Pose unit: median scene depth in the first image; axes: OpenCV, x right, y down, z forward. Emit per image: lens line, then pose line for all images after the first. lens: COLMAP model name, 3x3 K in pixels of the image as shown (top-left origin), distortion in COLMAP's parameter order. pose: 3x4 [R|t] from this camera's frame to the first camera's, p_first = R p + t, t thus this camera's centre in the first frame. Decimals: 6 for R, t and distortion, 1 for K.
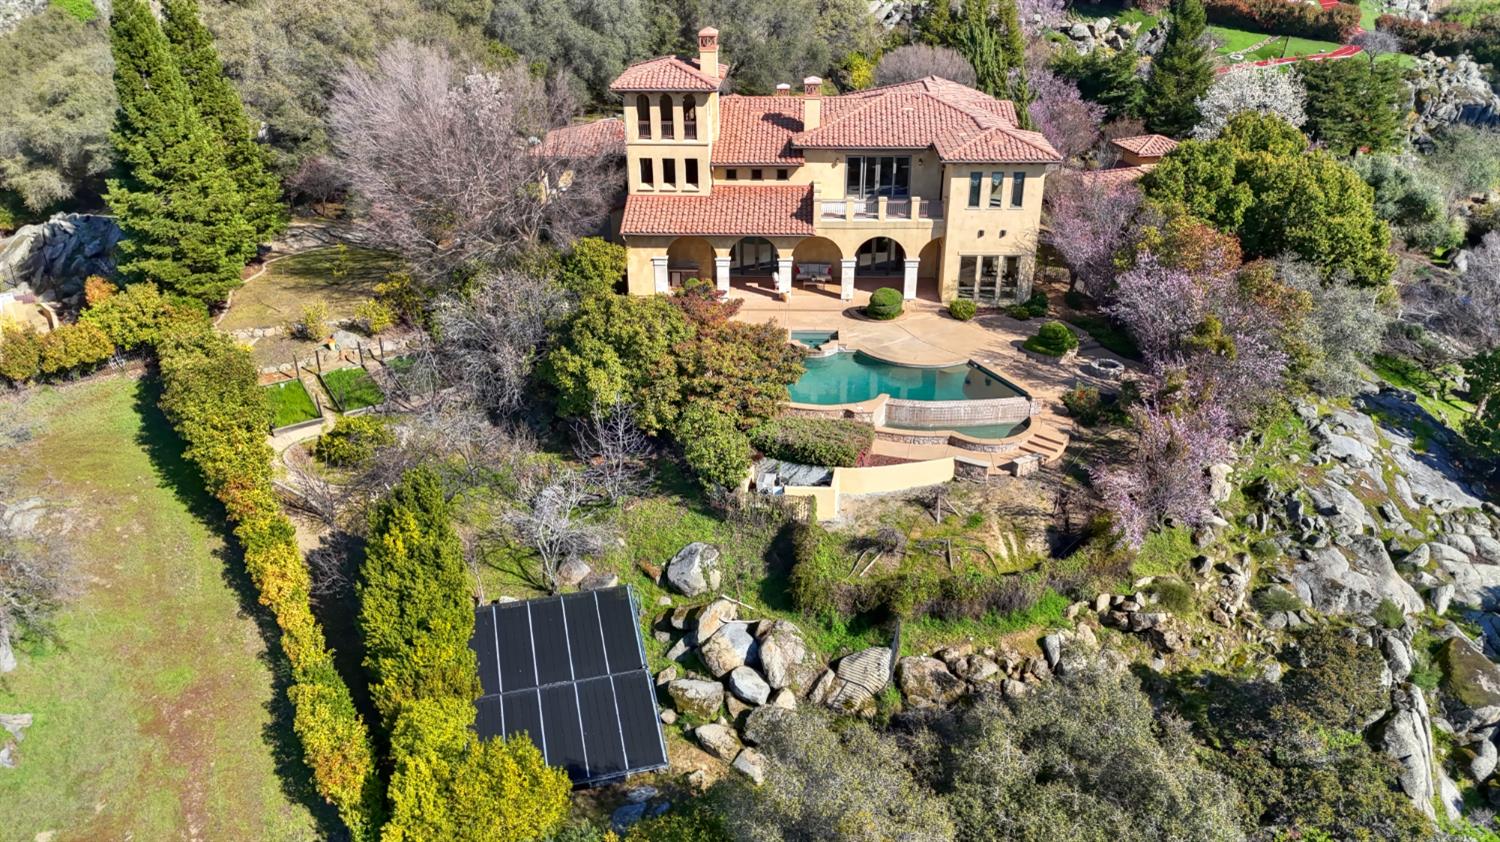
lens RADIAL K [[1087.8, 0, 752.2], [0, 1087.8, 420.7], [0, 0, 1]] dist [0.065285, -0.011395]
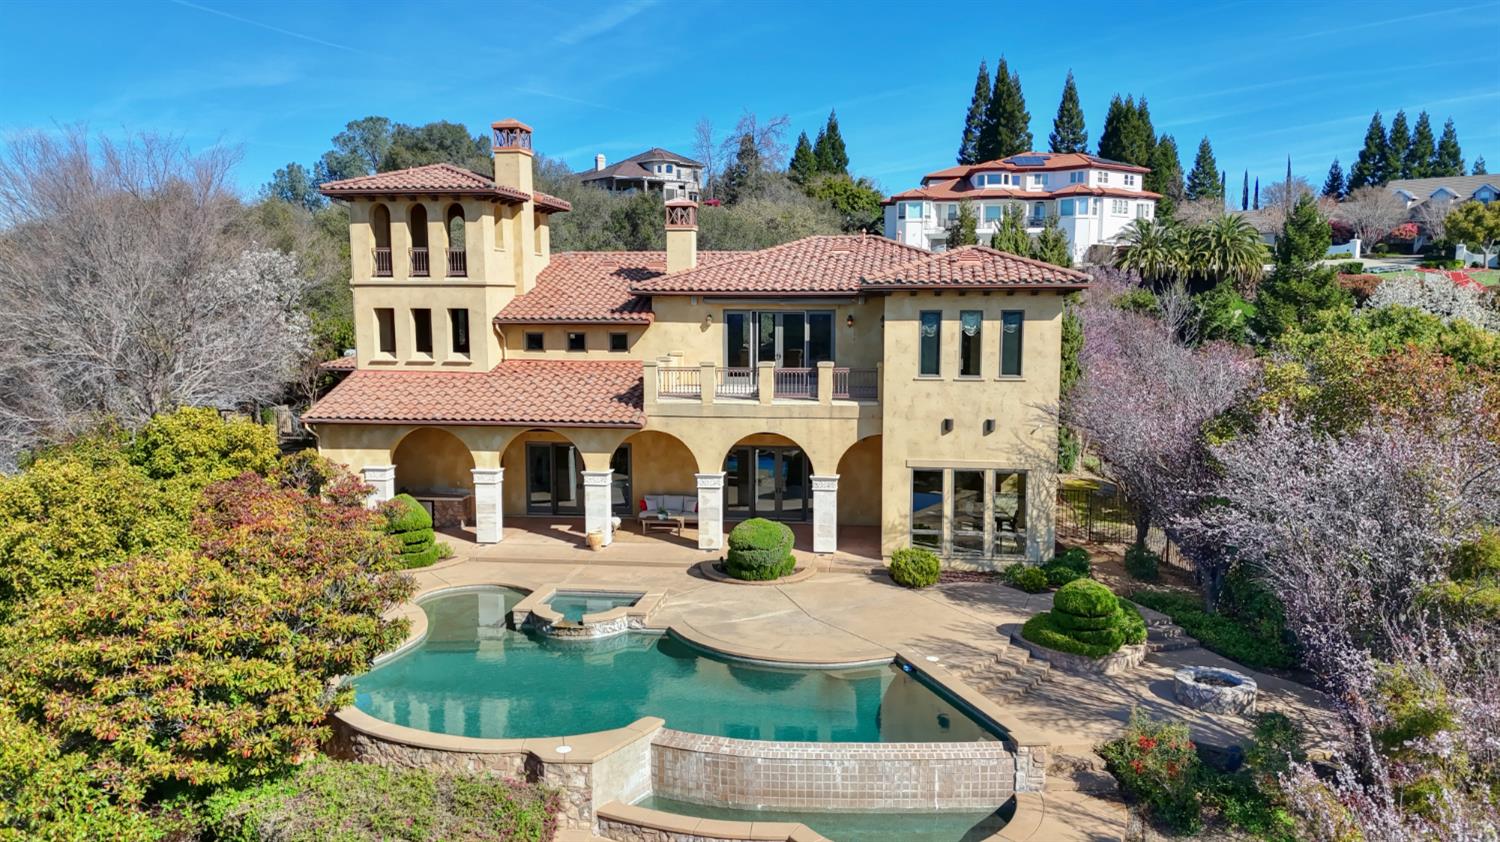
lens RADIAL K [[1087.8, 0, 750.0], [0, 1087.8, 421.4], [0, 0, 1]] dist [0.065285, -0.011395]
pose [[0.994335, 0.013150, -0.105478, 0.169707], [-0.046455, 0.946293, -0.319955, -0.000049], [0.095606, 0.323043, 0.941543, 0.492601]]
